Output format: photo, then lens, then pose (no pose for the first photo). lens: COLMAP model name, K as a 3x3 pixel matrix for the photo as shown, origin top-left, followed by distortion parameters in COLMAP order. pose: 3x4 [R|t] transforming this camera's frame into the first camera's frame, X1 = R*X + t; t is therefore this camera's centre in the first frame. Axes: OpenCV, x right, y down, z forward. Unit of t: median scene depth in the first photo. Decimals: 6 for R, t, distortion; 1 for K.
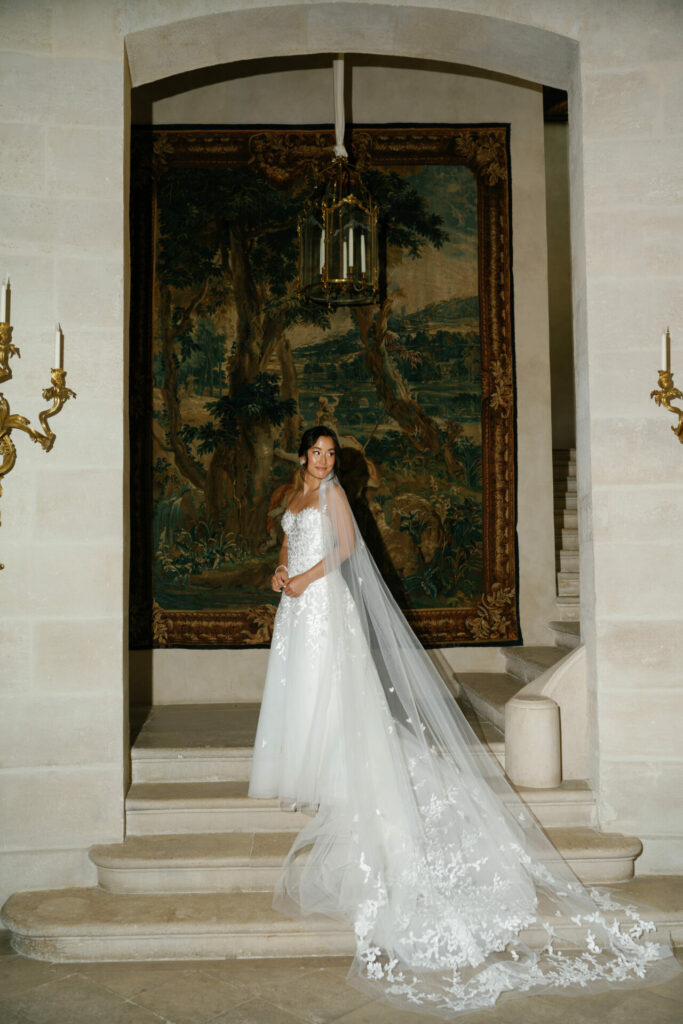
lens RADIAL K [[1050.8, 0, 342.5], [0, 1050.8, 512.8], [0, 0, 1]] dist [-0.001181, 0.000000]
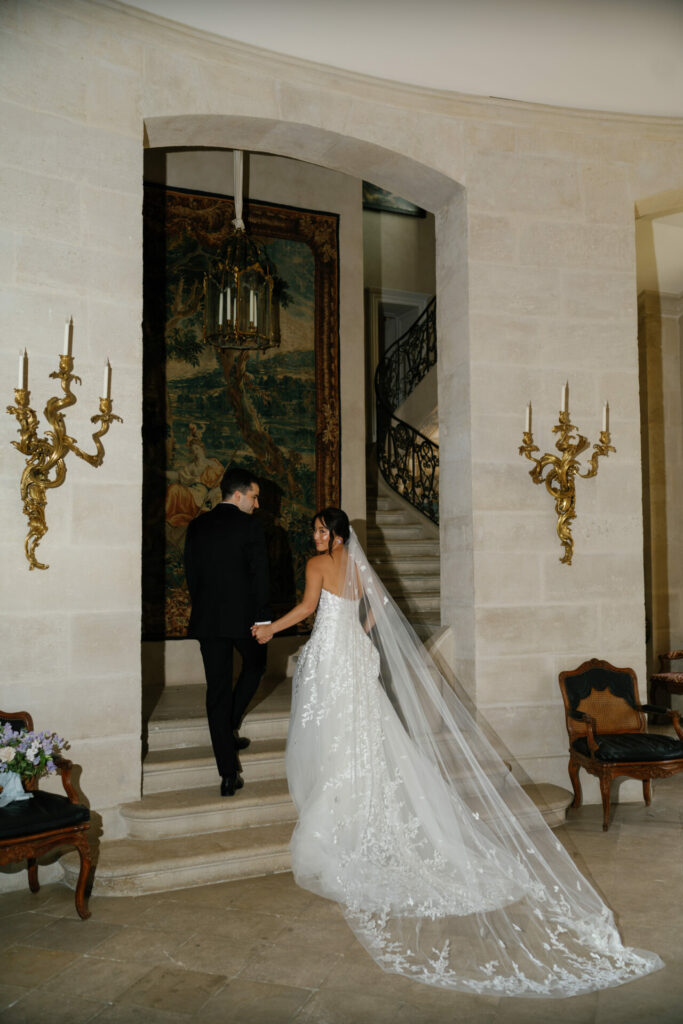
lens RADIAL K [[1050.8, 0, 340.2], [0, 1050.8, 511.4], [0, 0, 1]] dist [-0.001181, 0.000000]
pose [[0.893478, 0.028328, 0.448213, -0.392871], [-0.024452, 0.999597, -0.014433, -0.000206], [-0.448441, 0.001936, 0.893810, -0.116373]]
